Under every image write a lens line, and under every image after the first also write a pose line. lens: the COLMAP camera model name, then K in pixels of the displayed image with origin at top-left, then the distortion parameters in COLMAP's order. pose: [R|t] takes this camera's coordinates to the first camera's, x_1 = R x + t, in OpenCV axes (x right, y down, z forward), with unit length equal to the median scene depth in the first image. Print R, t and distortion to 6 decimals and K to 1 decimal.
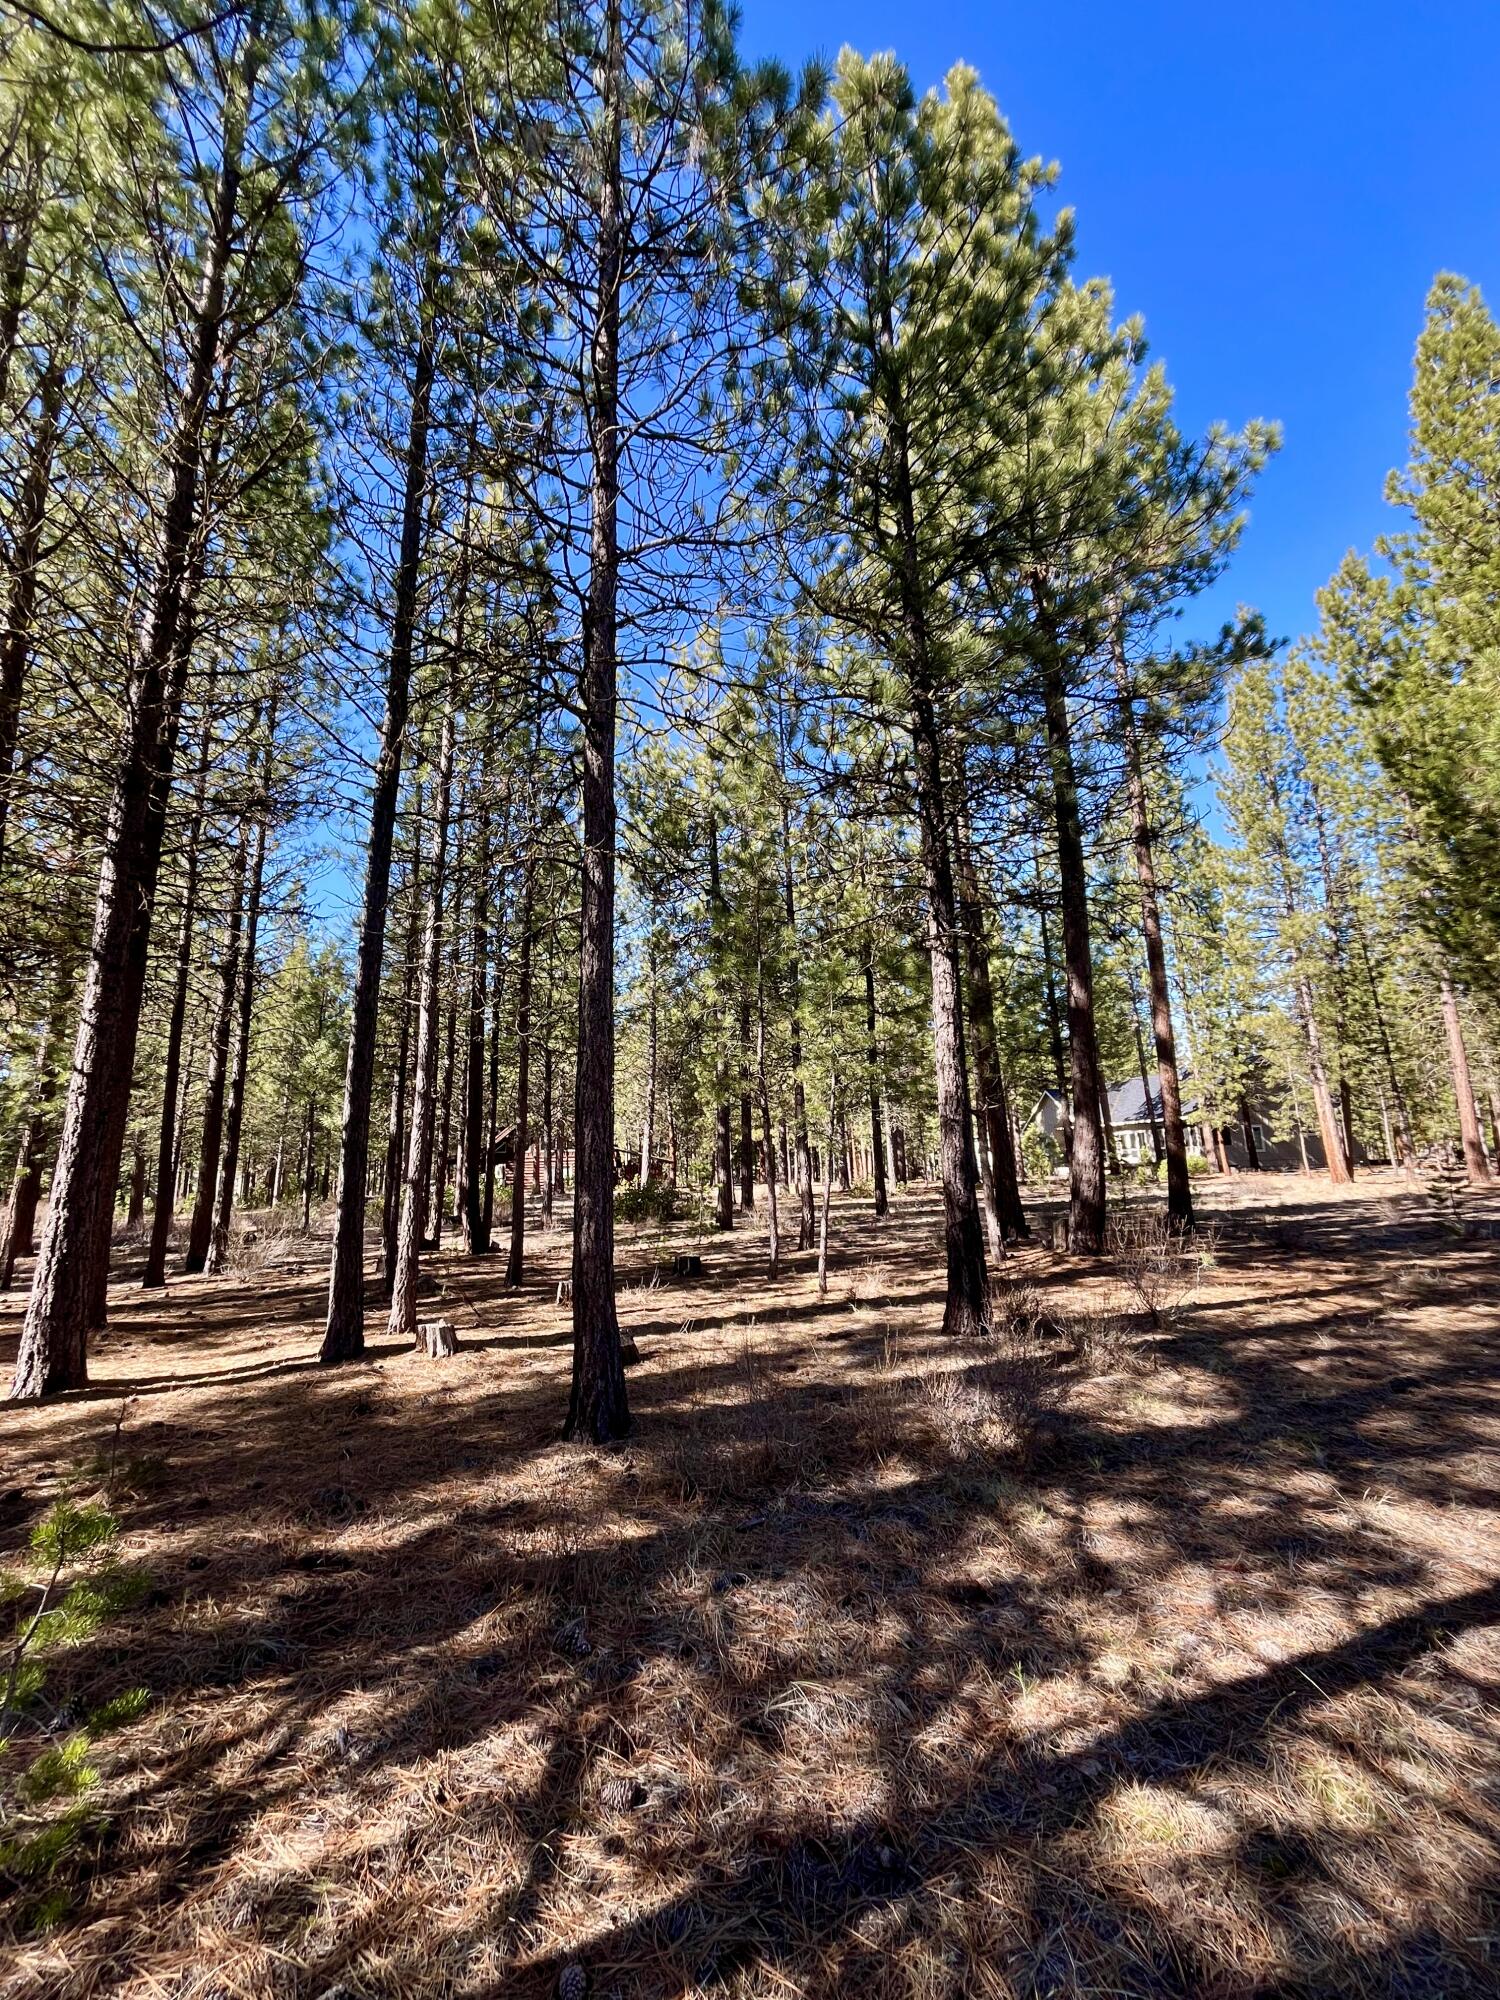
lens RADIAL K [[805.0, 0, 748.6], [0, 805.0, 1002.0], [0, 0, 1]] dist [0.001222, 0.000062]
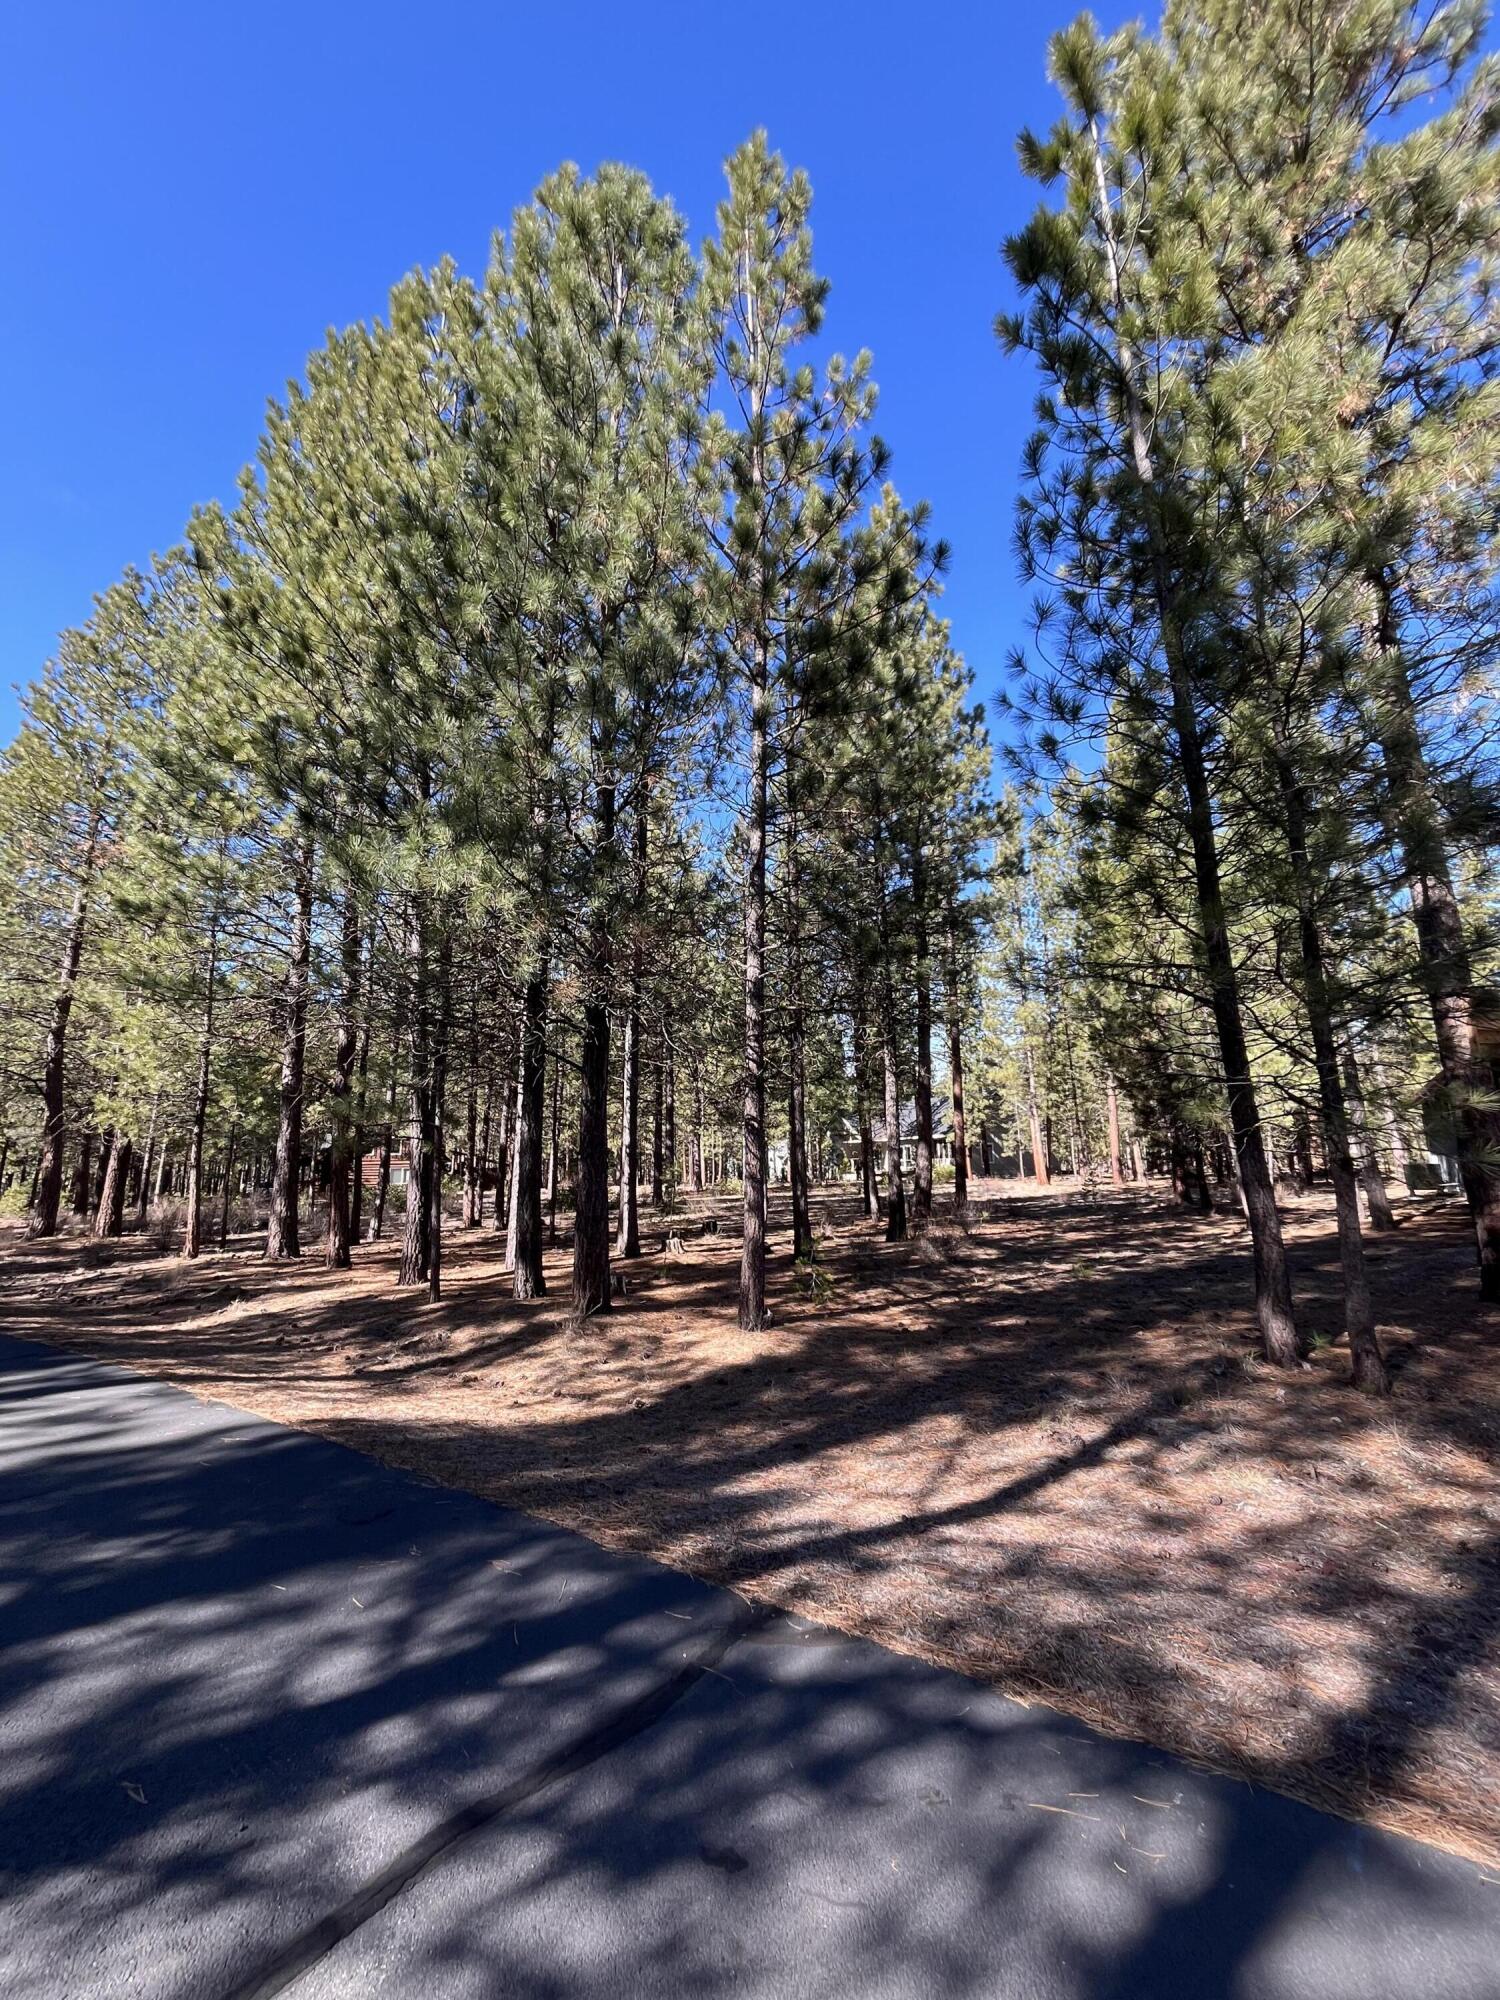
lens RADIAL K [[805.0, 0, 749.2], [0, 805.0, 999.9], [0, 0, 1]] dist [0.001222, 0.000062]
pose [[0.960952, 0.067906, 0.268252, -0.161737], [-0.065444, 0.997692, -0.018119, -0.042862], [-0.268863, -0.000144, 0.963178, -0.223087]]
